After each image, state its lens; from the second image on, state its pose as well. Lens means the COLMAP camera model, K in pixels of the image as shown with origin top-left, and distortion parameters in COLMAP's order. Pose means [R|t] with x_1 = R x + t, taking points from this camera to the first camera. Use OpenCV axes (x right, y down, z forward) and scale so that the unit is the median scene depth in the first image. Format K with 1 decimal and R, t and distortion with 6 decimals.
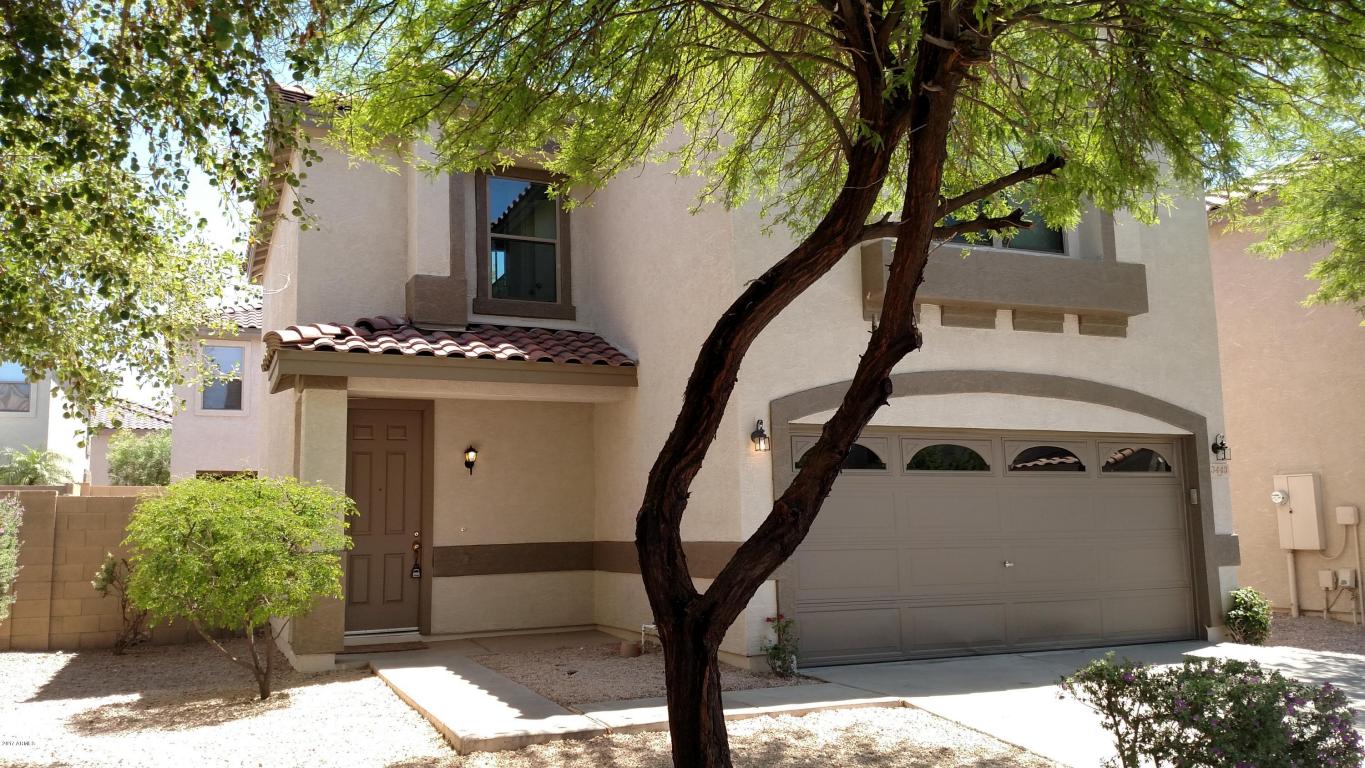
lens RADIAL K [[1058.2, 0, 682.0], [0, 1058.2, 384.9], [0, 0, 1]] dist [0.268744, -0.697305]
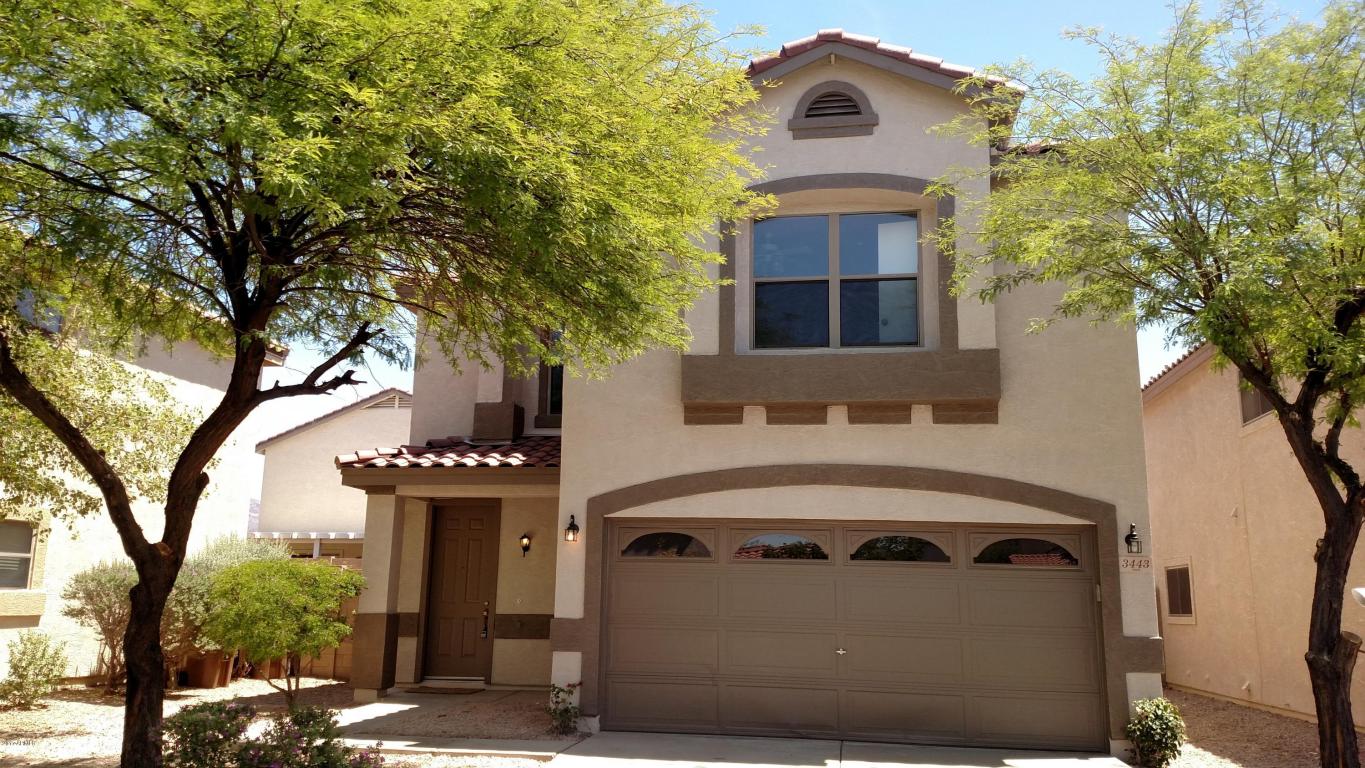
lens RADIAL K [[1058.2, 0, 682.0], [0, 1058.2, 384.9], [0, 0, 1]] dist [0.268744, -0.697305]
pose [[0.840378, -0.073319, -0.537018, 0.715181], [0.034584, 0.996043, -0.081869, -0.009379], [0.540896, 0.050229, 0.839588, 0.035252]]
